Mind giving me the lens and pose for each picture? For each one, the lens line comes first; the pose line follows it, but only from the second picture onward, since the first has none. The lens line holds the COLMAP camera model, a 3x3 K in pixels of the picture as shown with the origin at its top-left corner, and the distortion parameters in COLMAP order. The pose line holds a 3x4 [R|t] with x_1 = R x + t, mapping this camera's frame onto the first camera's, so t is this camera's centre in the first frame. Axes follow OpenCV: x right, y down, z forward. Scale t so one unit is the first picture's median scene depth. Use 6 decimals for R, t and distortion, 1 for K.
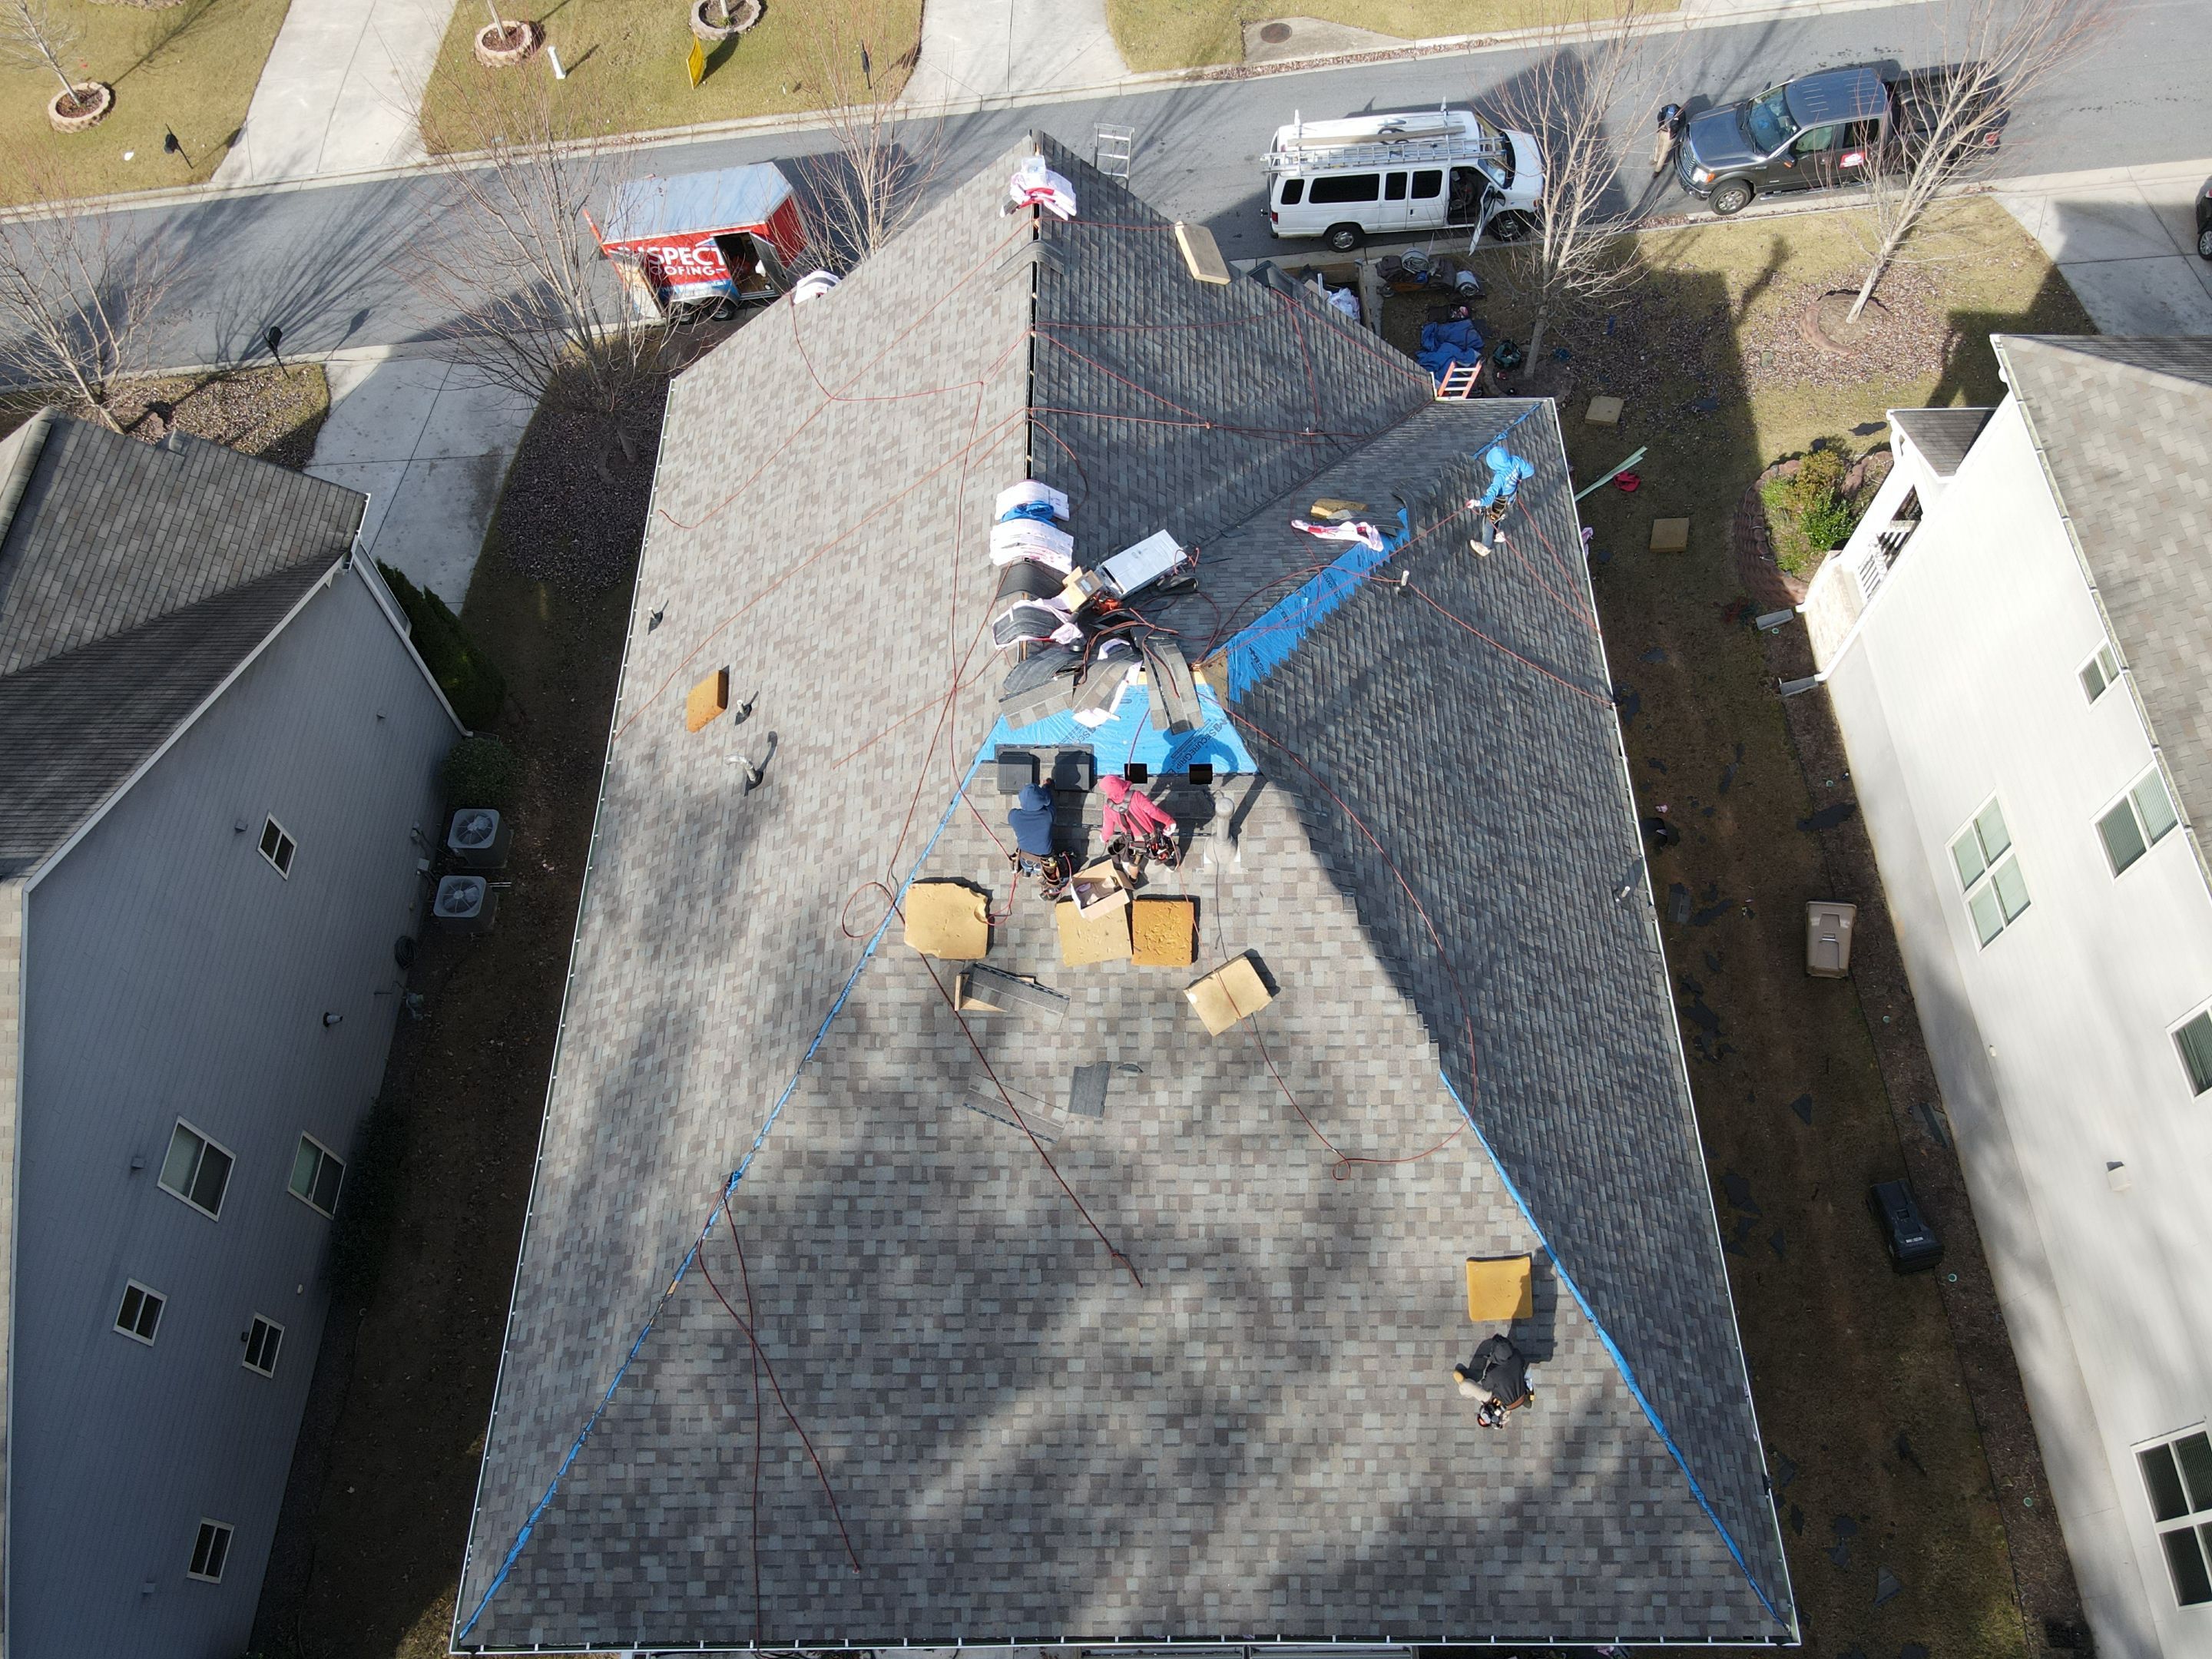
lens RADIAL K [[1619.5, 0, 1108.0], [0, 1619.5, 835.8], [0, 0, 1]] dist [0.022415, -0.006226]
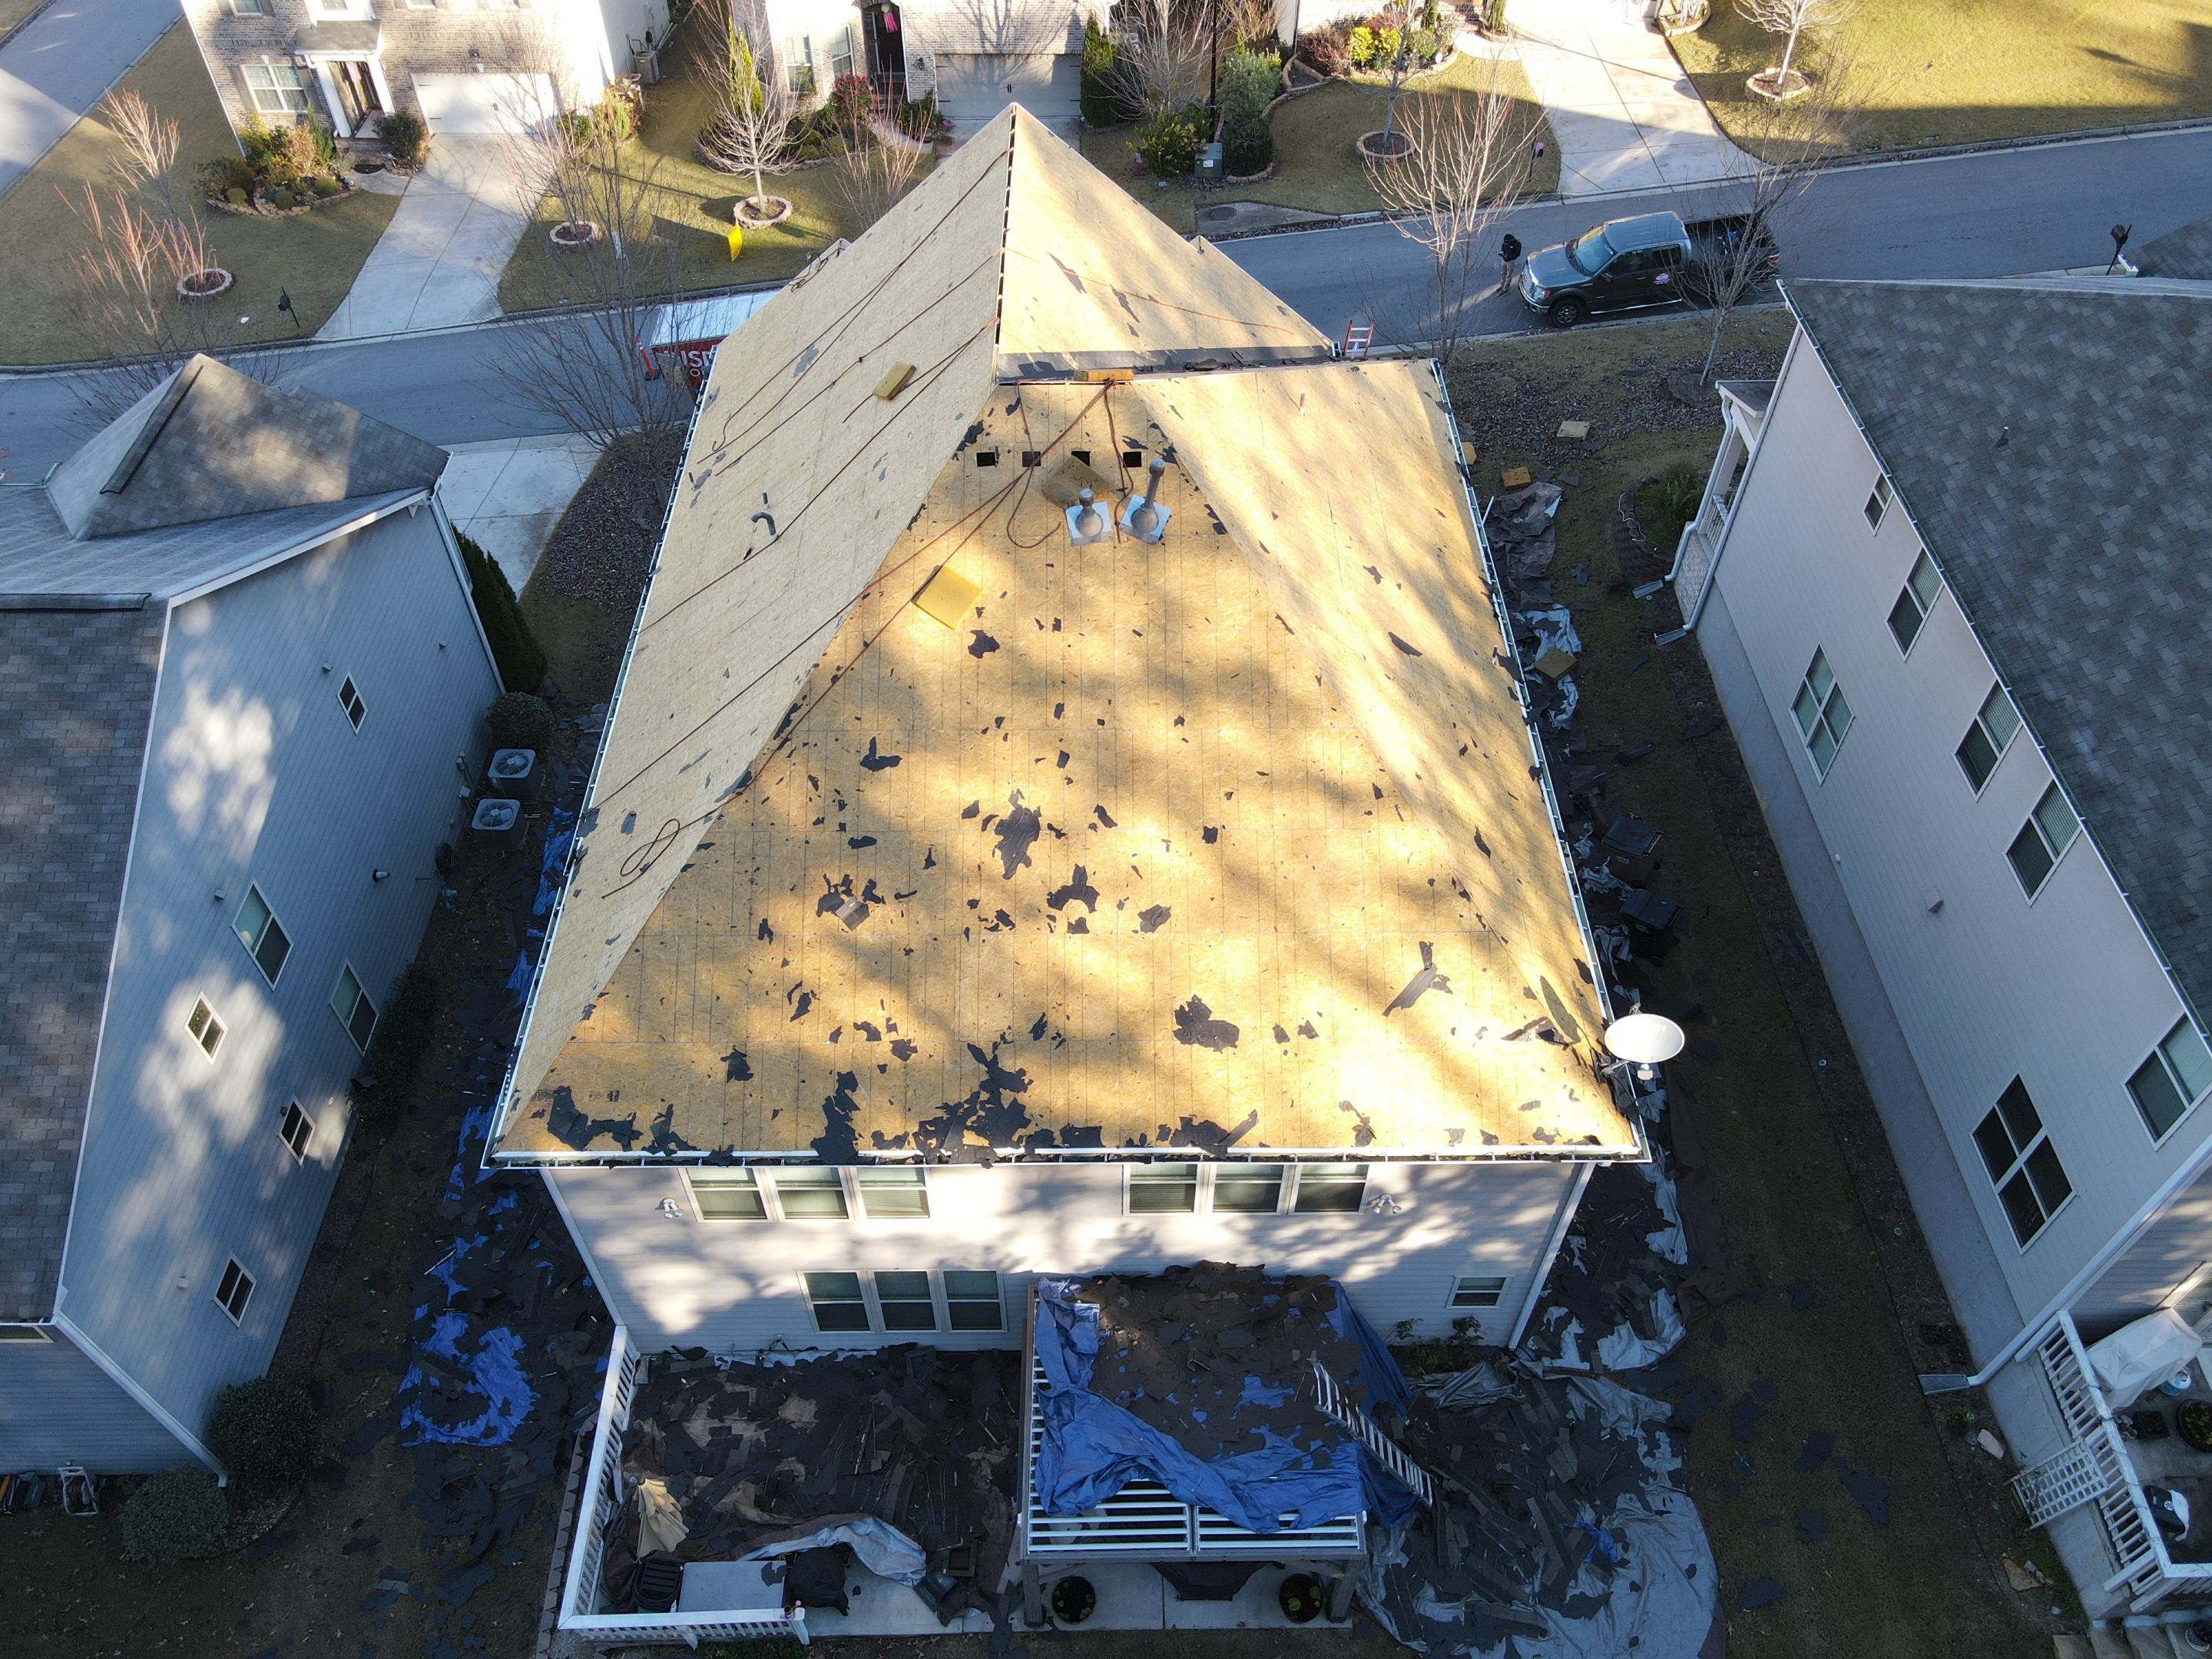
lens RADIAL K [[1619.5, 0, 1109.8], [0, 1619.5, 835.9], [0, 0, 1]] dist [0.022415, -0.006226]
pose [[0.999979, 0.001616, 0.006235, 0.021421], [-0.000256, 0.977208, -0.212284, 0.337783], [-0.006436, 0.212278, 0.977188, -0.112213]]
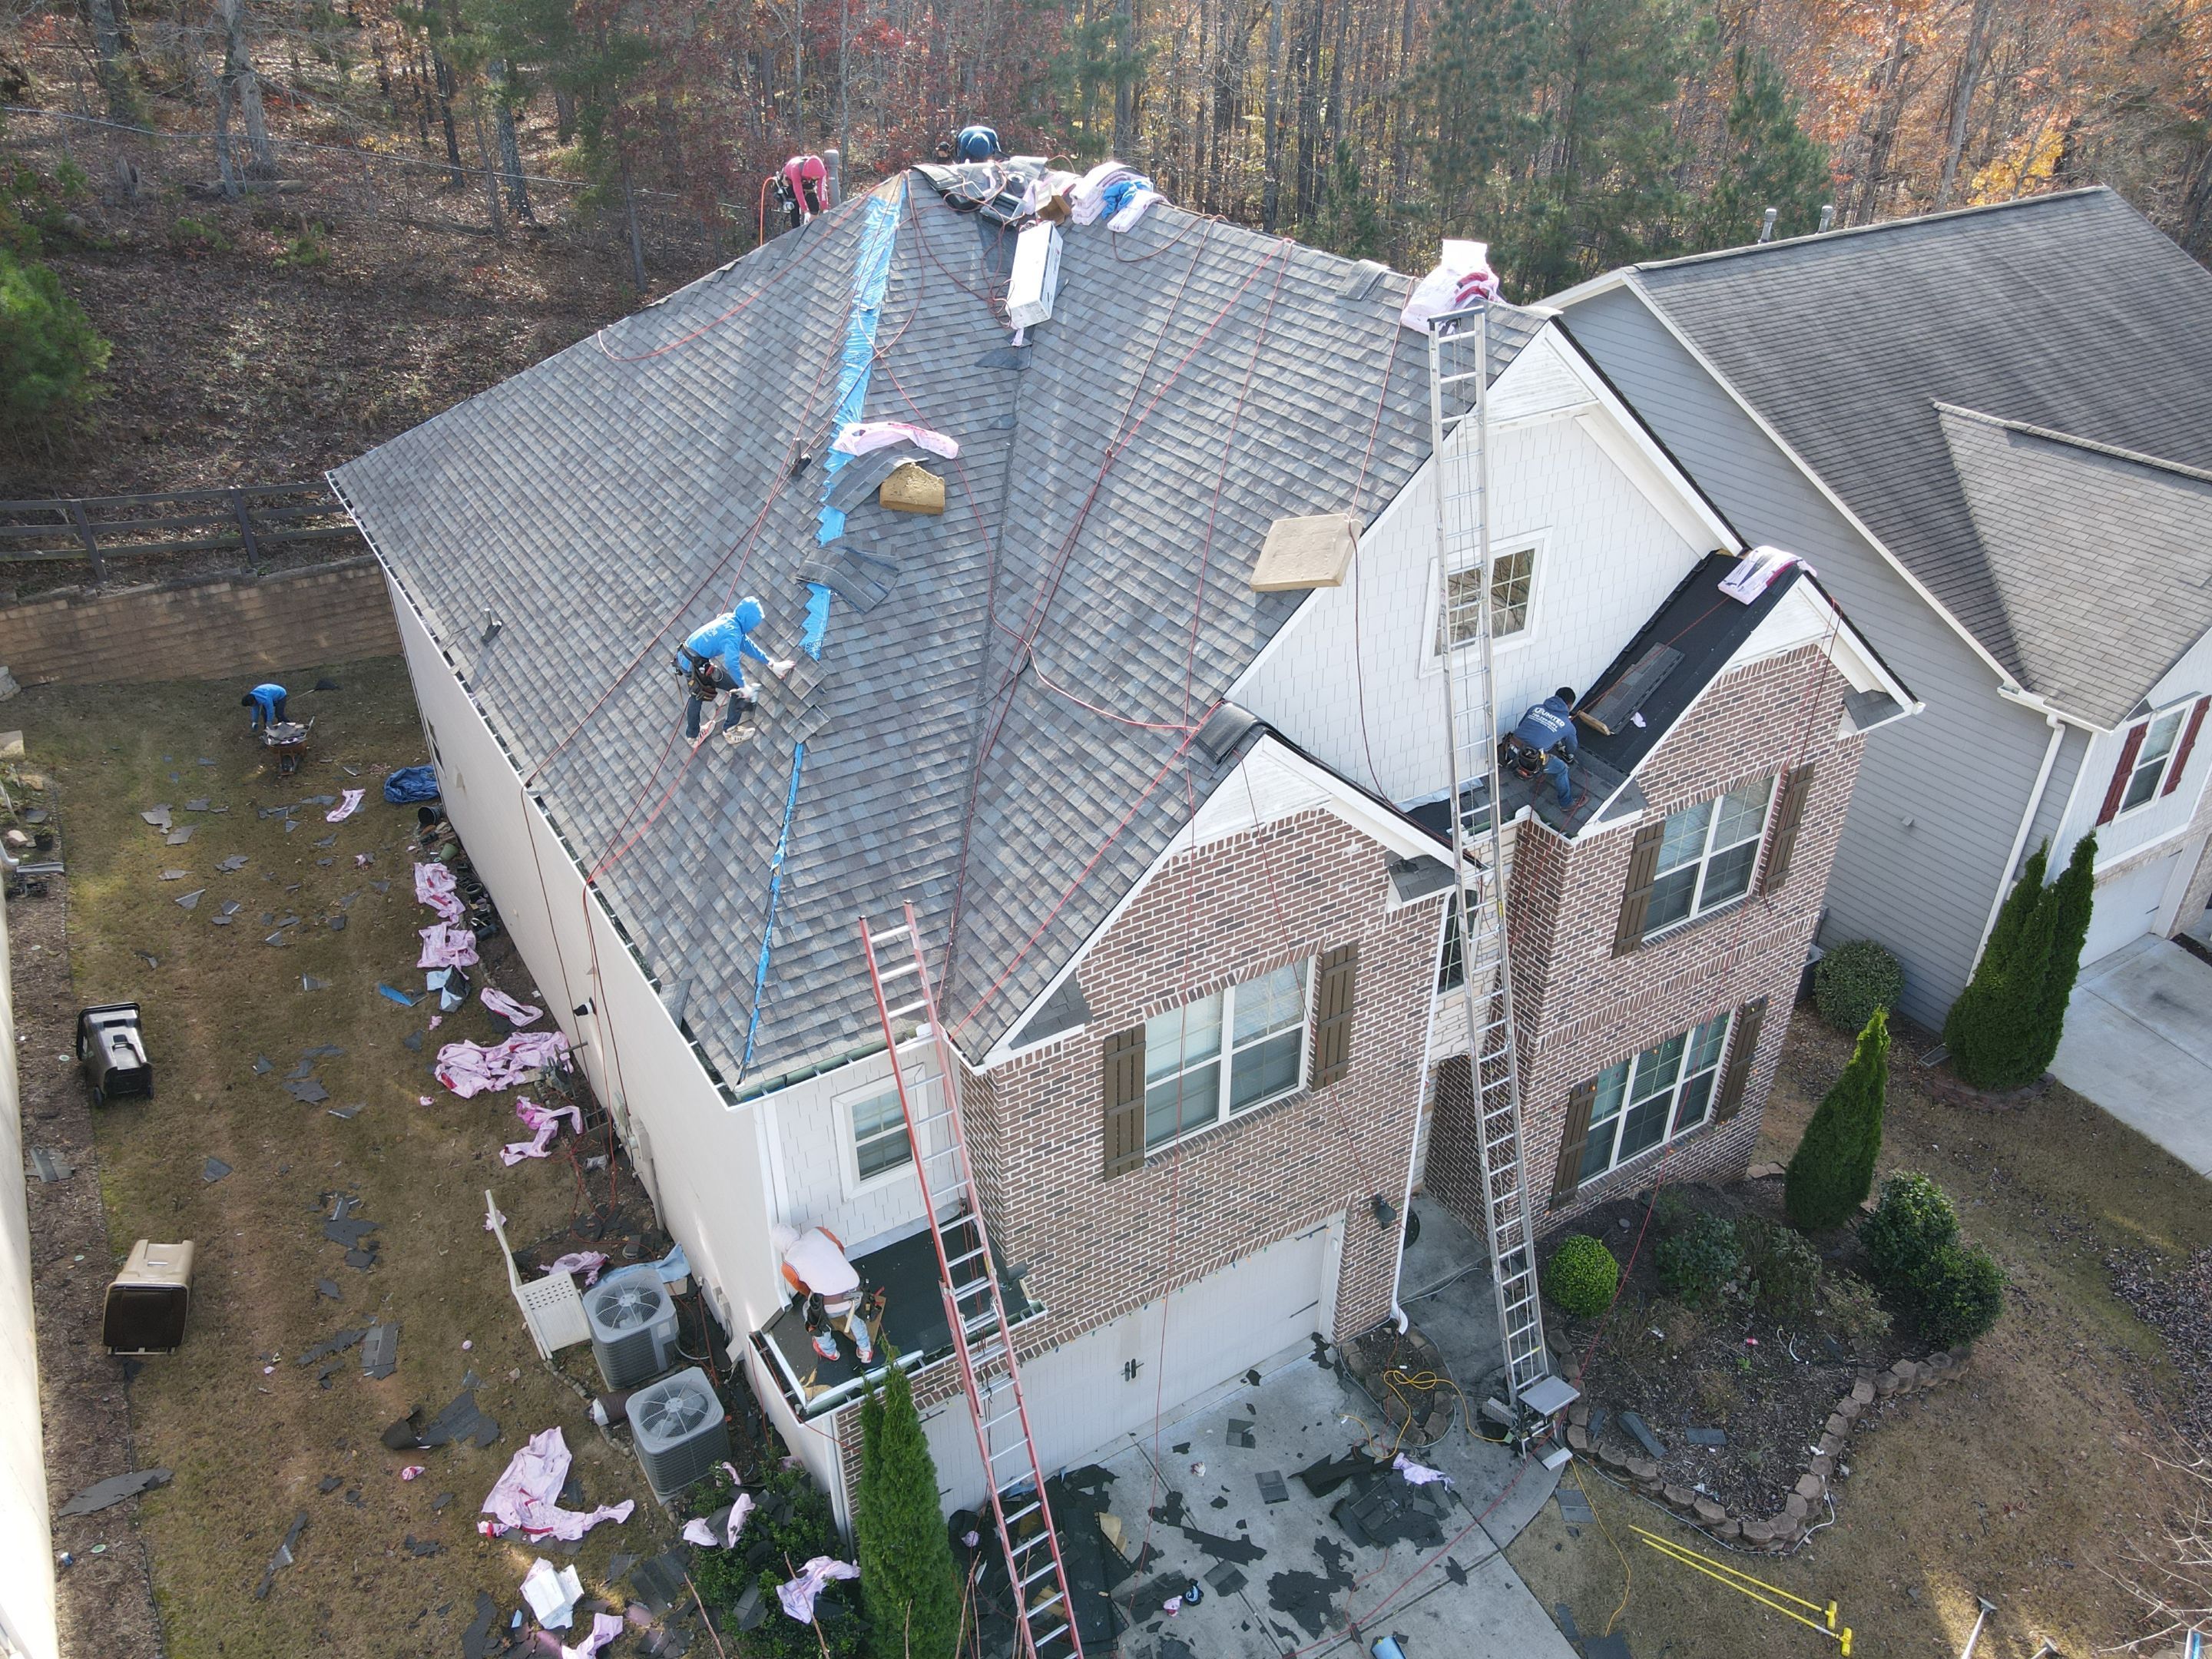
lens RADIAL K [[1619.5, 0, 1101.3], [0, 1619.5, 837.4], [0, 0, 1]] dist [0.022415, -0.006226]
pose [[-0.855421, 0.278882, -0.436439, 0.365488], [-0.444953, 0.035583, 0.894846, -0.756787], [0.265086, 0.959666, 0.093651, 0.899600]]
